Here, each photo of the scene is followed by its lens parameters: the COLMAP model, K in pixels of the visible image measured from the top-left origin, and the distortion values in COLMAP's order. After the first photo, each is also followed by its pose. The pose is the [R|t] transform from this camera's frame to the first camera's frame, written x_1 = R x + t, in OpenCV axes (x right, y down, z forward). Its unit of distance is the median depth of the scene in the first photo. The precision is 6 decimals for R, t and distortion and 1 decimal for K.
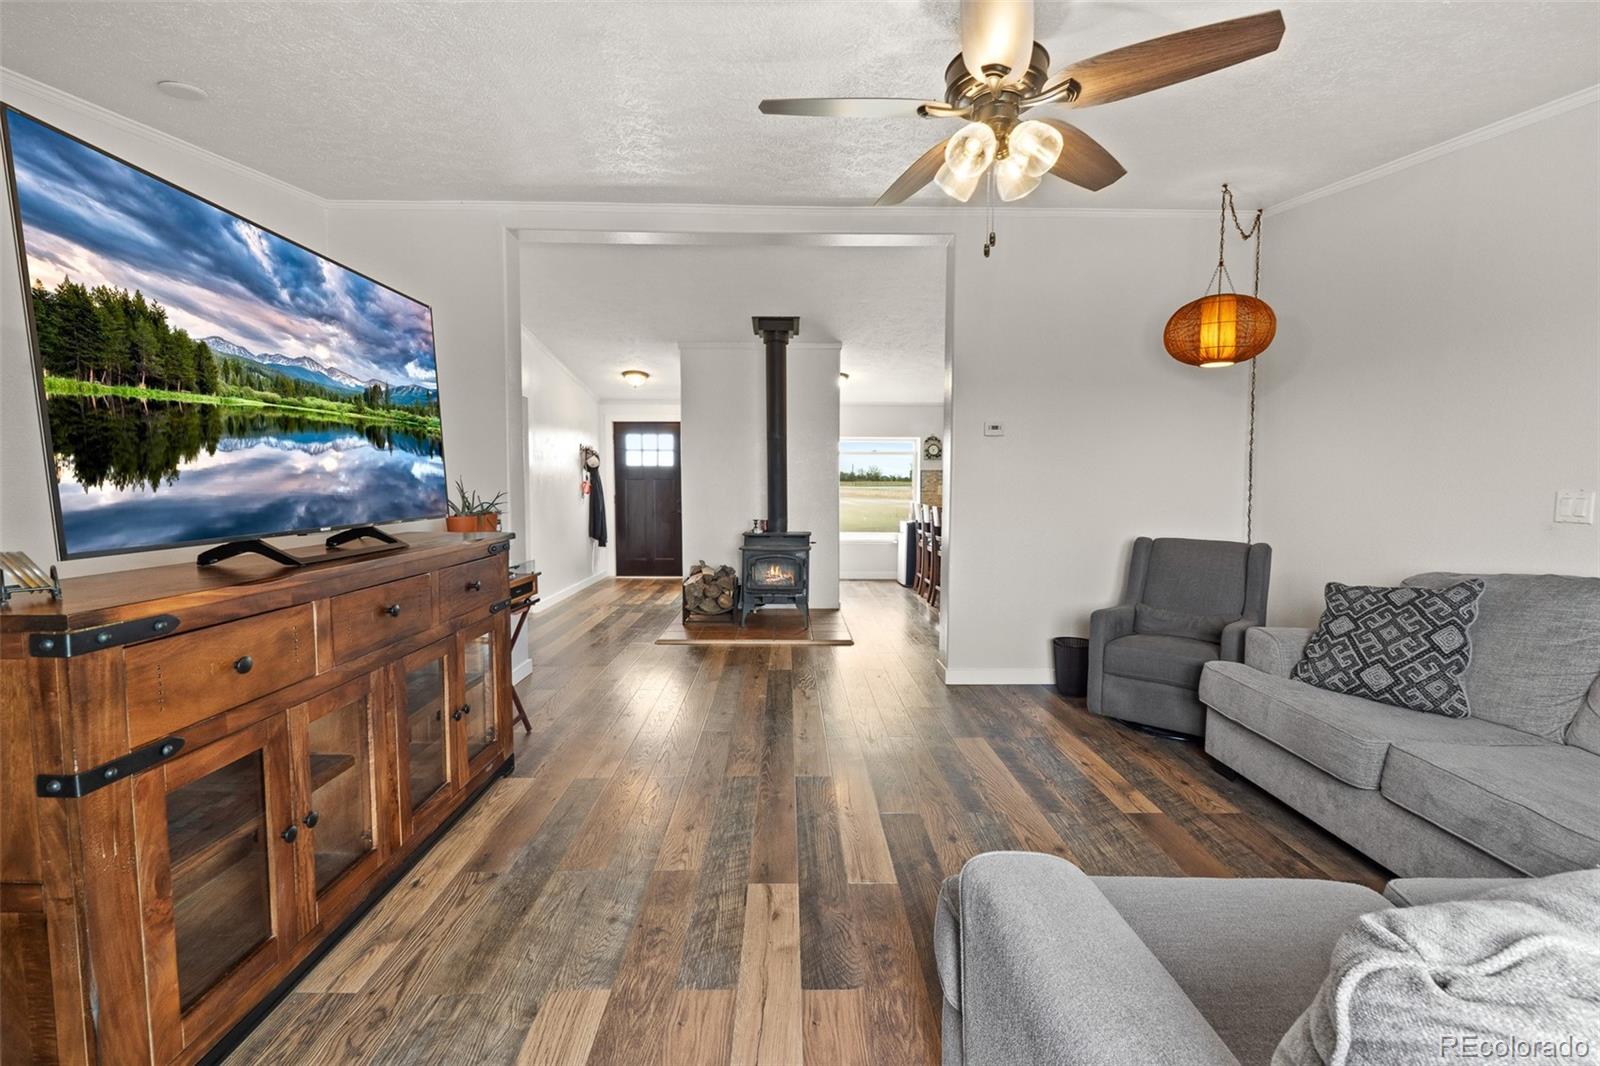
lens RADIAL K [[667.4, 0, 800.0], [0, 667.4, 533.0], [0, 0, 1]] dist [-0.005718, -0.000891]
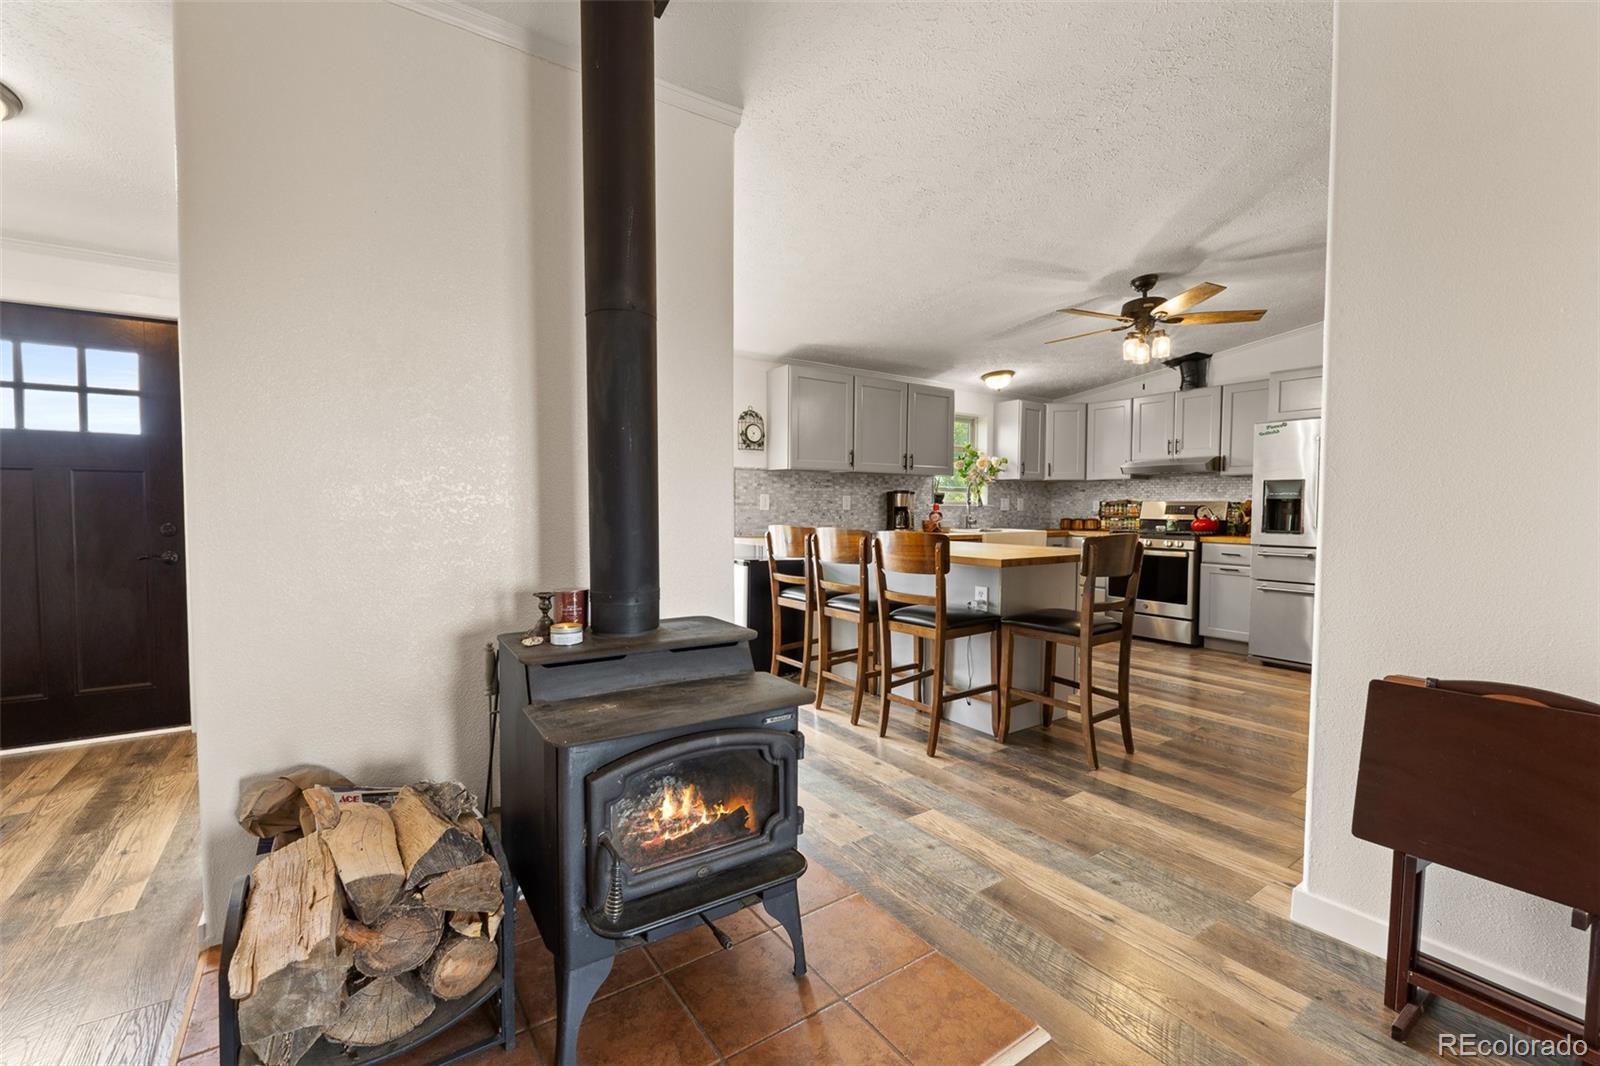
lens RADIAL K [[667.4, 0, 800.0], [0, 667.4, 533.0], [0, 0, 1]] dist [-0.005718, -0.000891]
pose [[0.830900, -0.023621, 0.555920, -0.292209], [0.039800, 0.999062, -0.017037, -0.080547], [-0.554996, 0.036282, 0.831061, 1.554568]]
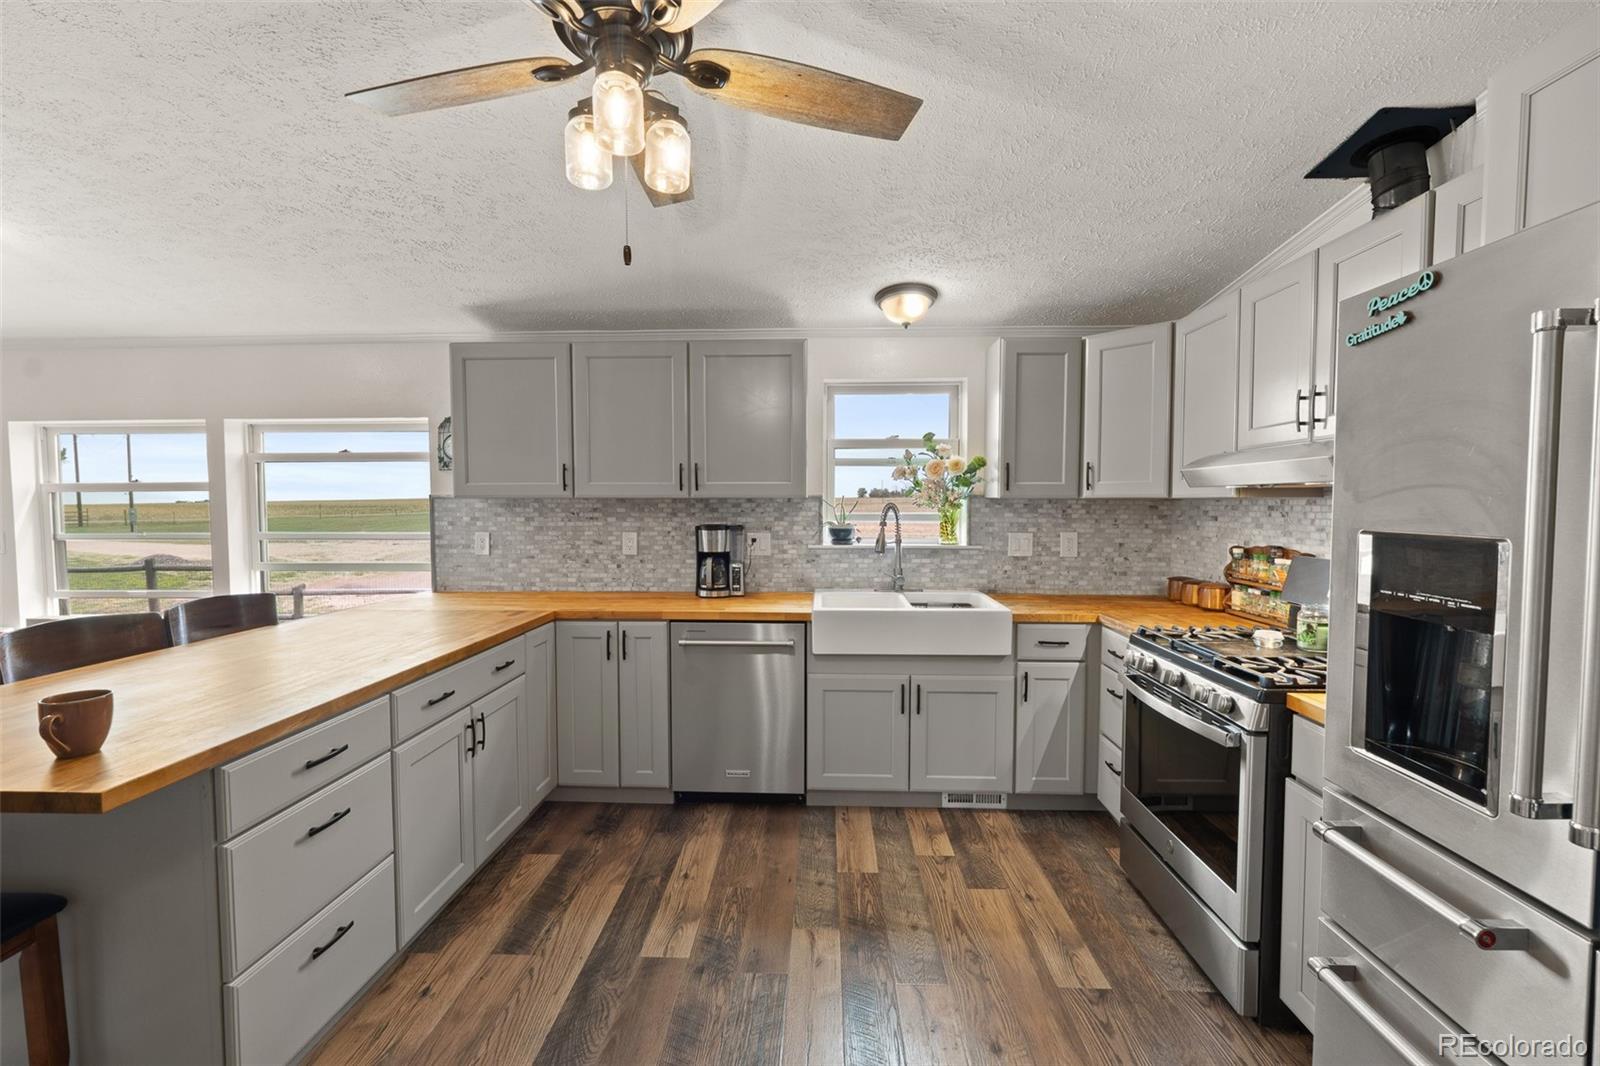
lens RADIAL K [[651.1, 0, 773.8], [0, 651.1, 531.9], [0, 0, 1]] dist [-0.000248, -0.000254]
pose [[0.996169, 0.001583, -0.087436, 1.471494], [-0.003813, 0.999672, -0.025340, -0.194803], [0.087367, 0.025576, 0.995848, 1.913489]]
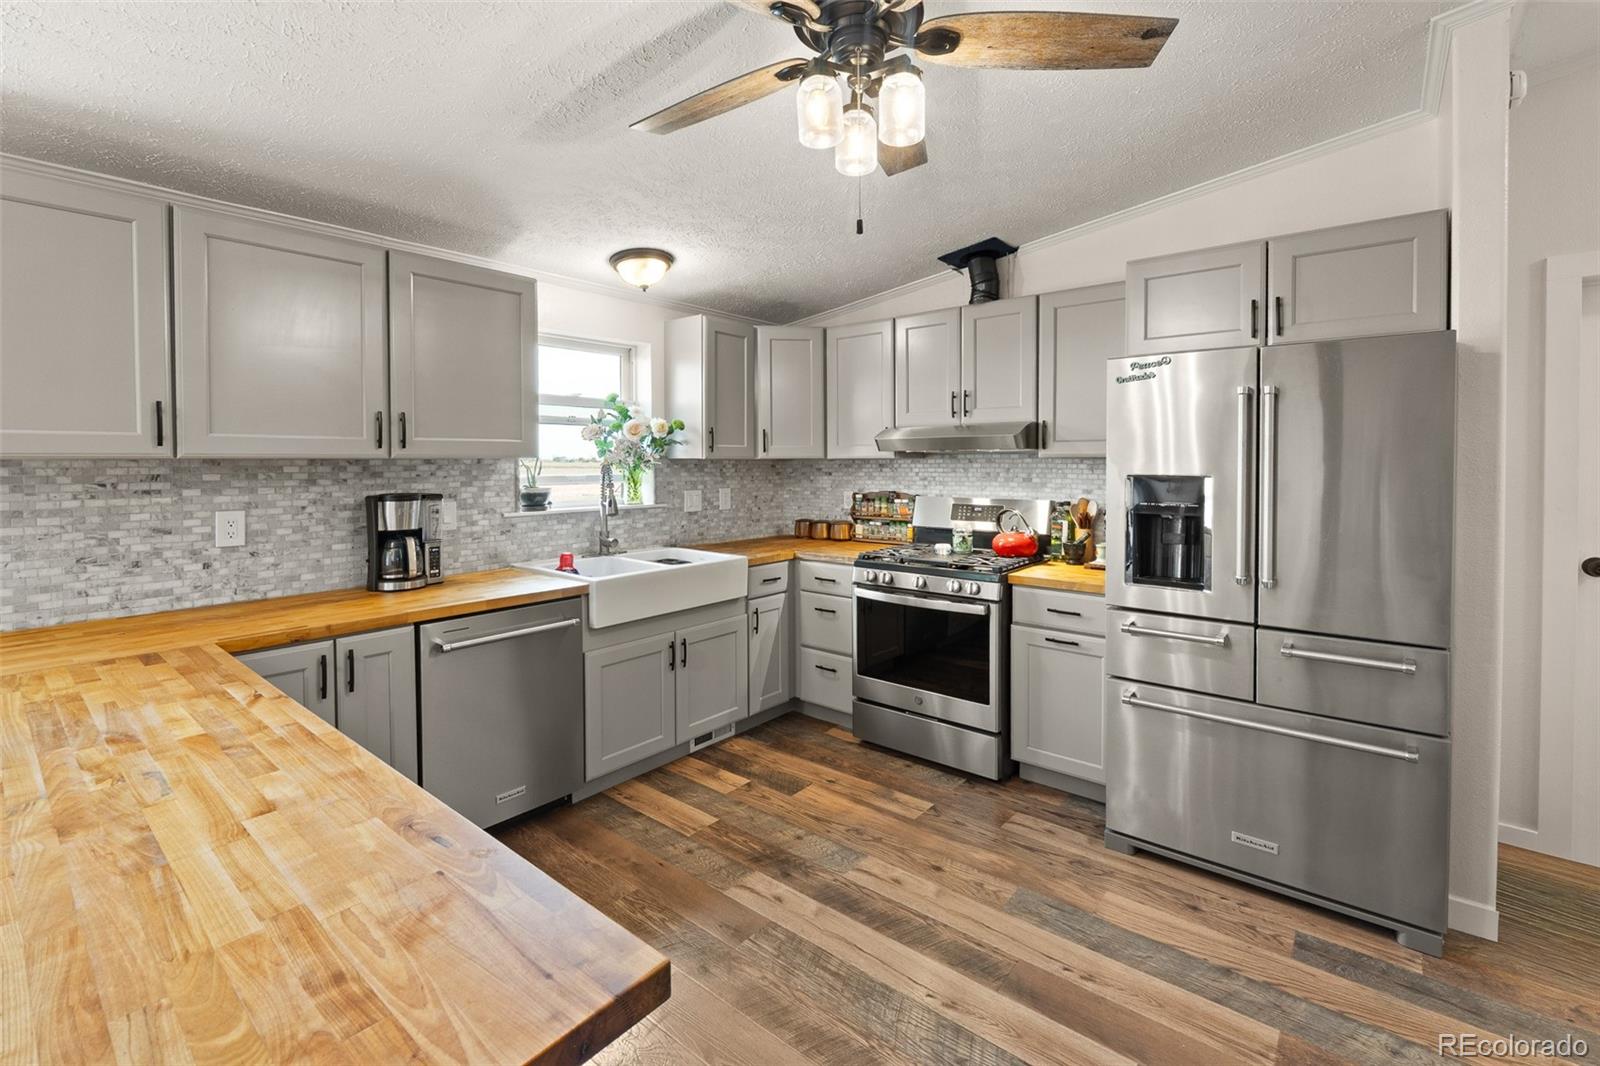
lens RADIAL K [[692.2, 0, 766.3], [0, 692.2, 478.0], [0, 0, 1]] dist [-0.009246, -0.000432]
pose [[0.691078, -0.022033, 0.722445, 0.823339], [0.058194, 0.997986, -0.025231, -0.207547], [-0.720434, 0.059478, 0.690968, 2.089432]]
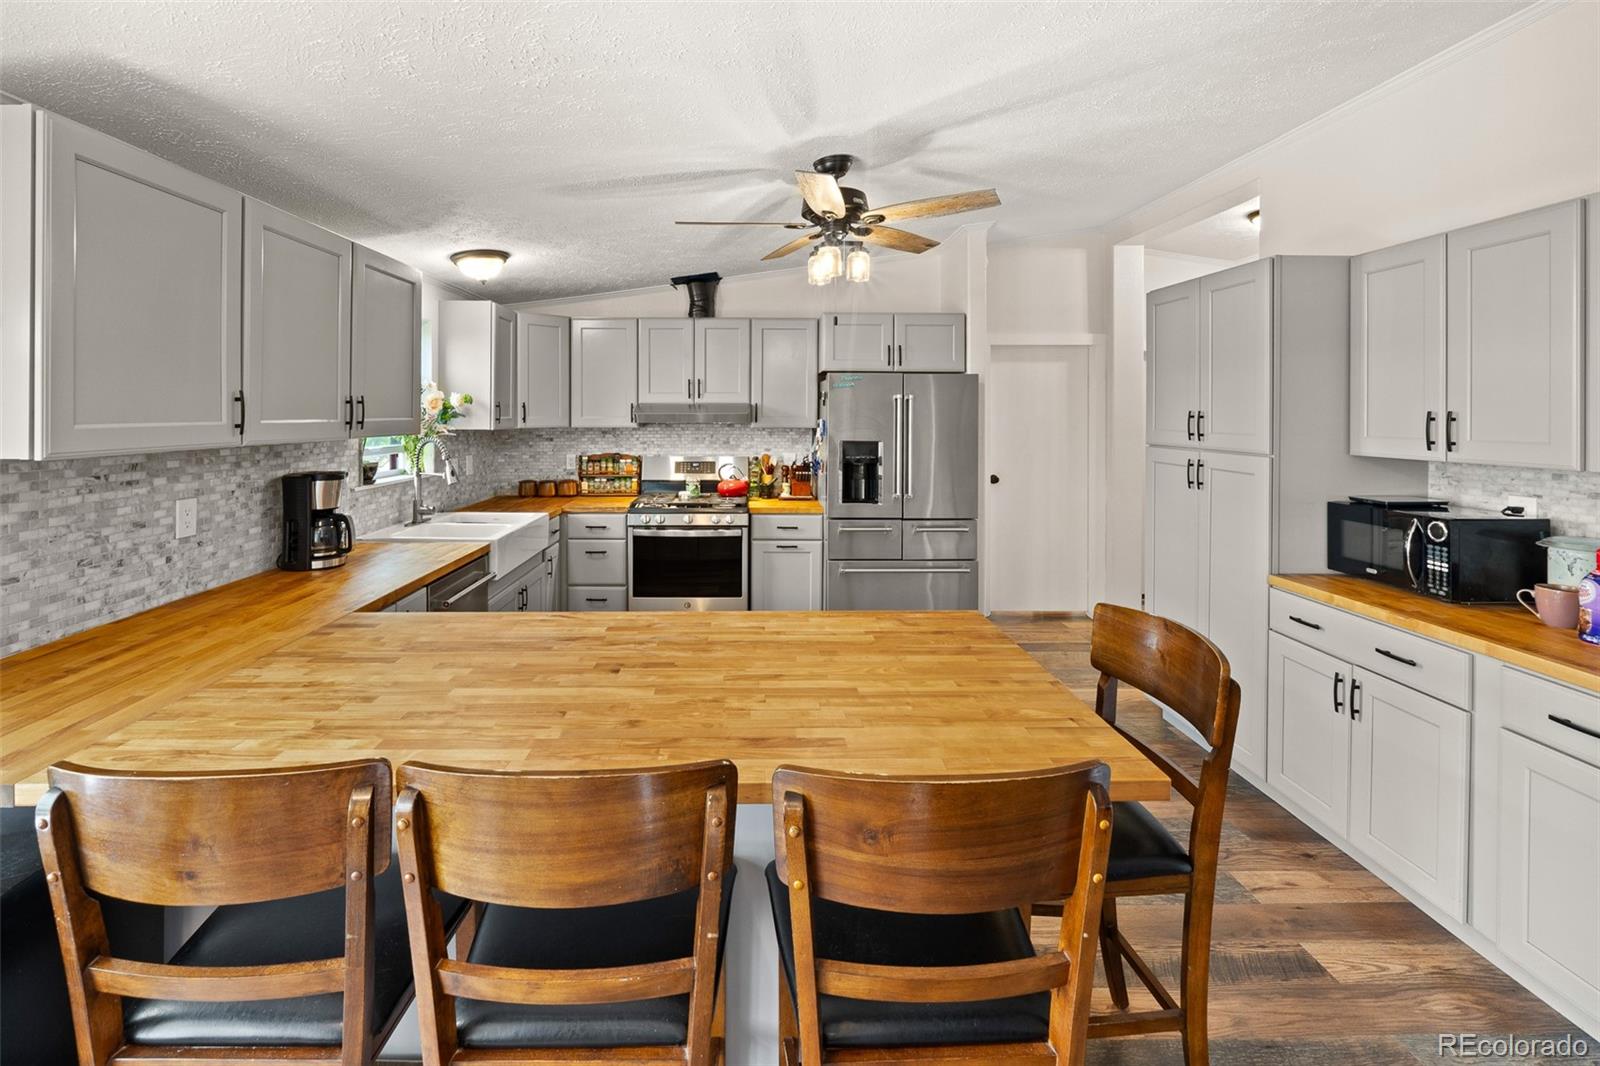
lens RADIAL K [[730.7, 0, 787.4], [0, 730.7, 411.2], [0, 0, 1]] dist [-0.000018, -0.000046]
pose [[0.012715, 0.000814, 0.999919, 0.117420], [0.070800, 0.997489, -0.001712, -0.280006], [-0.997410, 0.070816, 0.012625, 2.456225]]
